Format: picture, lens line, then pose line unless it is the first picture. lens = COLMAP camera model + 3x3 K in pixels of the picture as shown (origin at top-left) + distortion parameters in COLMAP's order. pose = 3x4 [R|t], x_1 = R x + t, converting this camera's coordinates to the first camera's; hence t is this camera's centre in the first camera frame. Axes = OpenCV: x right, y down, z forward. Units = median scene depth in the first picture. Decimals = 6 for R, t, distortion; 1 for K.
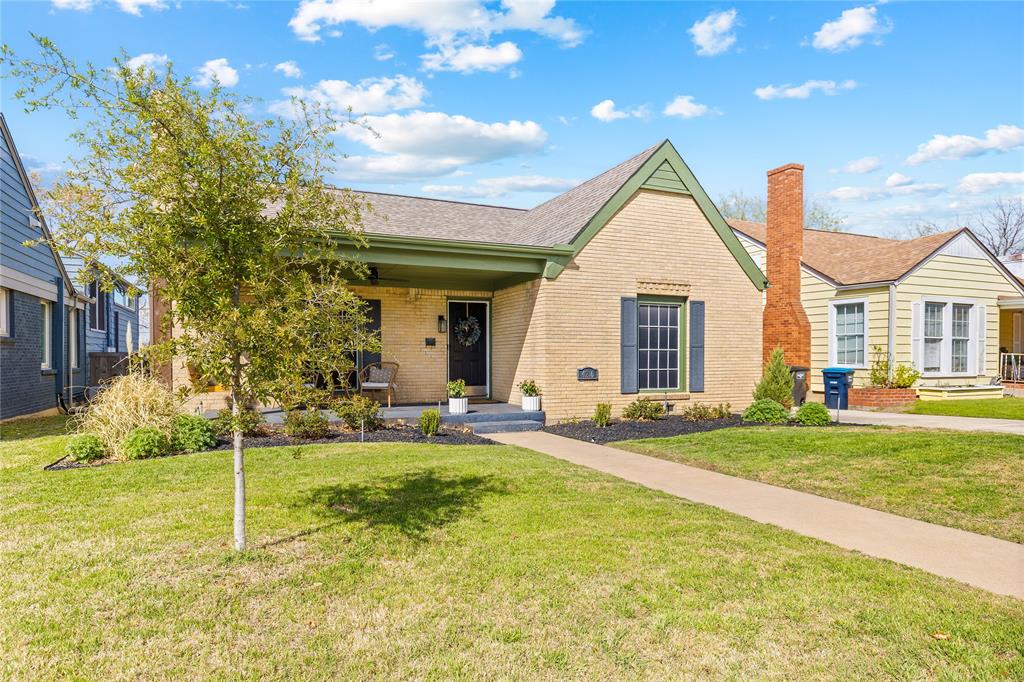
lens RADIAL K [[609.8, 0, 514.3], [0, 609.8, 373.1], [0, 0, 1]] dist [-0.000366, 0.000248]
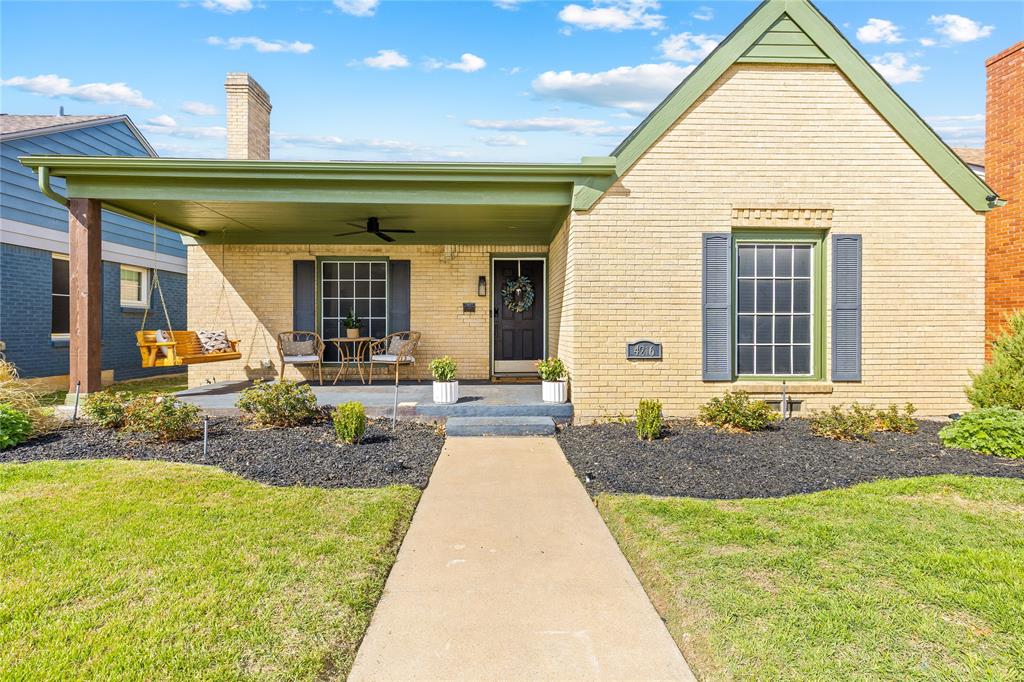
lens RADIAL K [[465.7, 0, 508.3], [0, 465.7, 329.8], [0, 0, 1]] dist [0.001403, 0.000292]
pose [[0.925217, 0.003486, -0.379423, 0.162174], [-0.010169, 0.999826, -0.015612, -0.010896], [0.379302, 0.018303, 0.925092, 0.434431]]
